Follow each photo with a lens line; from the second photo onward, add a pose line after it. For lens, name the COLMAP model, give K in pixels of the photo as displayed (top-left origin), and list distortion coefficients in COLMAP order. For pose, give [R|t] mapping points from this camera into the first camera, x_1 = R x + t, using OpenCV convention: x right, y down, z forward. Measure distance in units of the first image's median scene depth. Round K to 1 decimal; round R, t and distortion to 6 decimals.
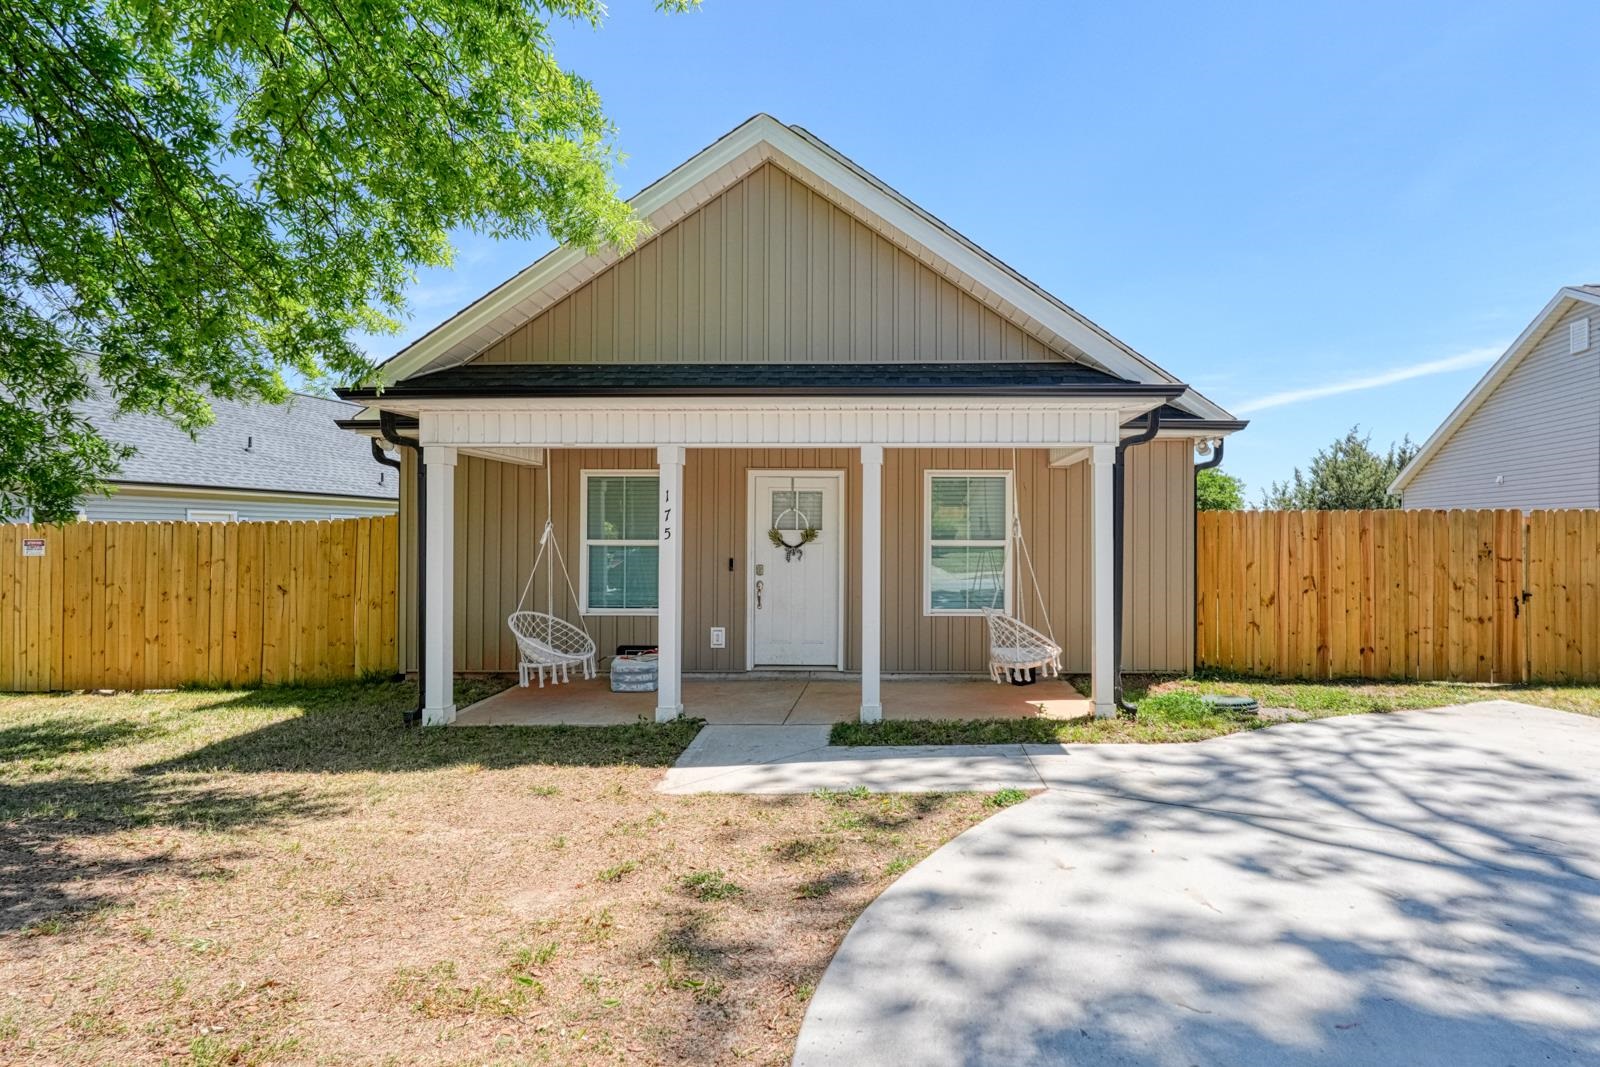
lens RADIAL K [[815.9, 0, 800.0], [0, 815.9, 533.5], [0, 0, 1]] dist [0.002486, 0.001233]
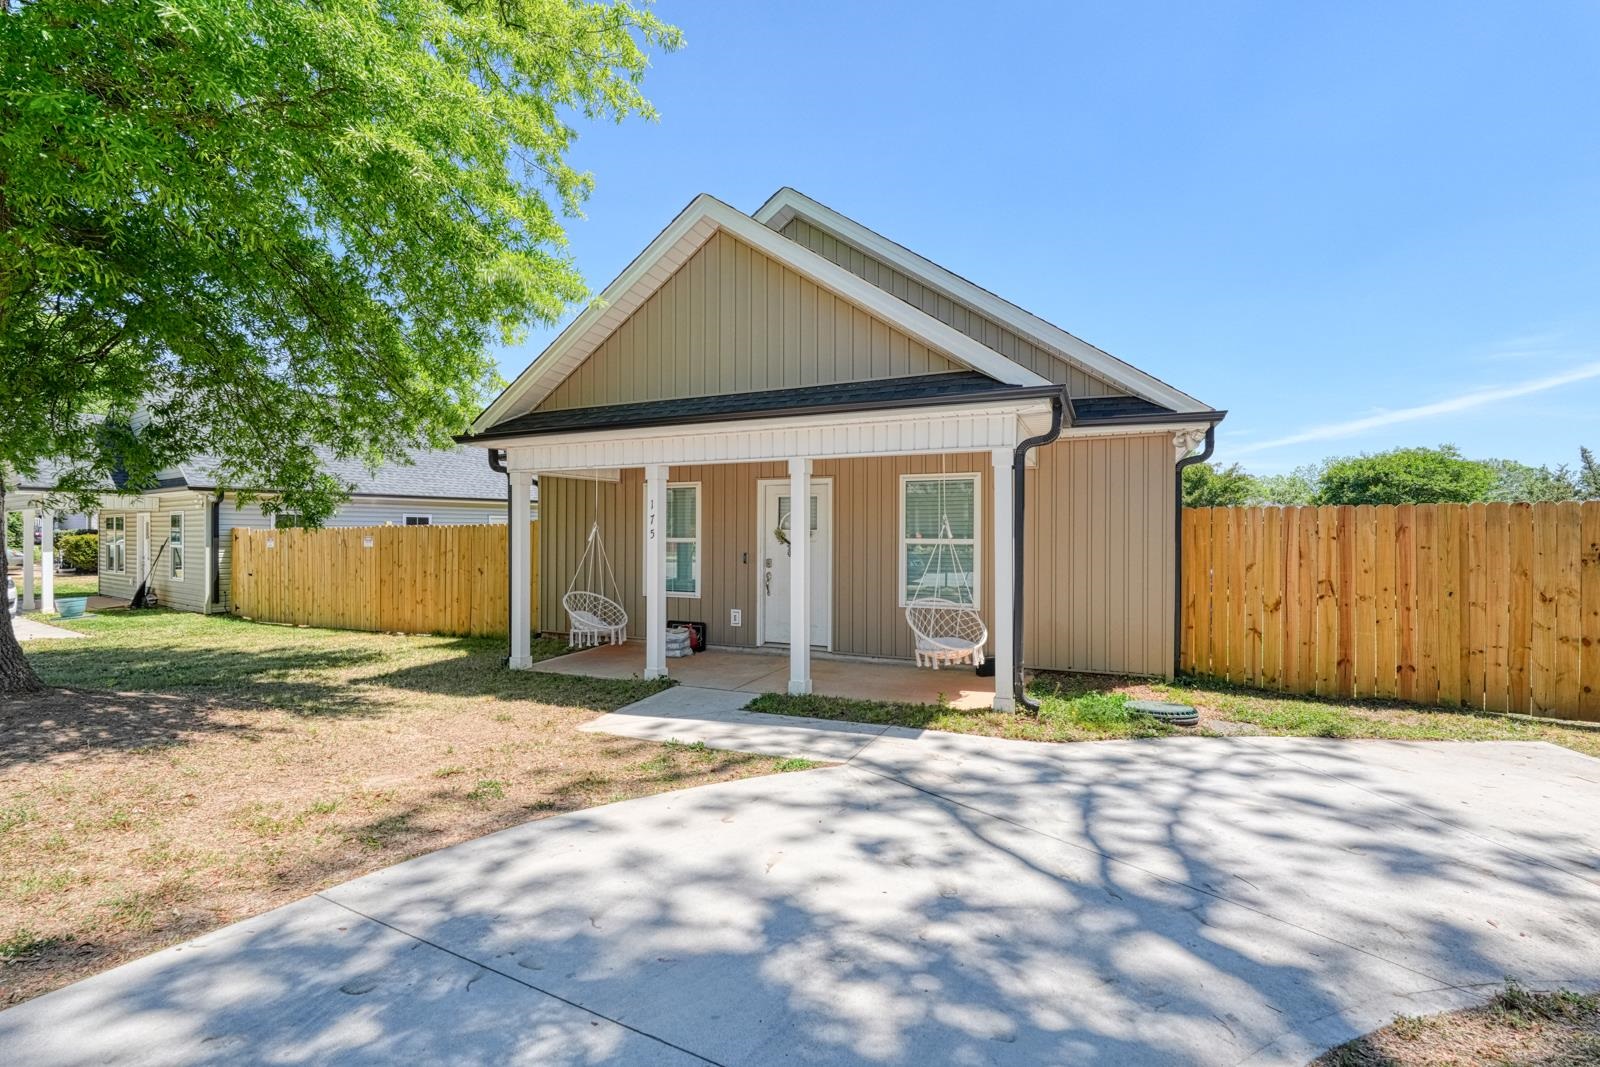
lens RADIAL K [[726.9, 0, 800.4], [0, 726.9, 530.2], [0, 0, 1]] dist [-0.000365, 0.000025]
pose [[0.910587, -0.002318, -0.413310, 0.438944], [0.003829, 0.999989, 0.002827, -0.006653], [0.413299, -0.004156, 0.910586, 0.046864]]
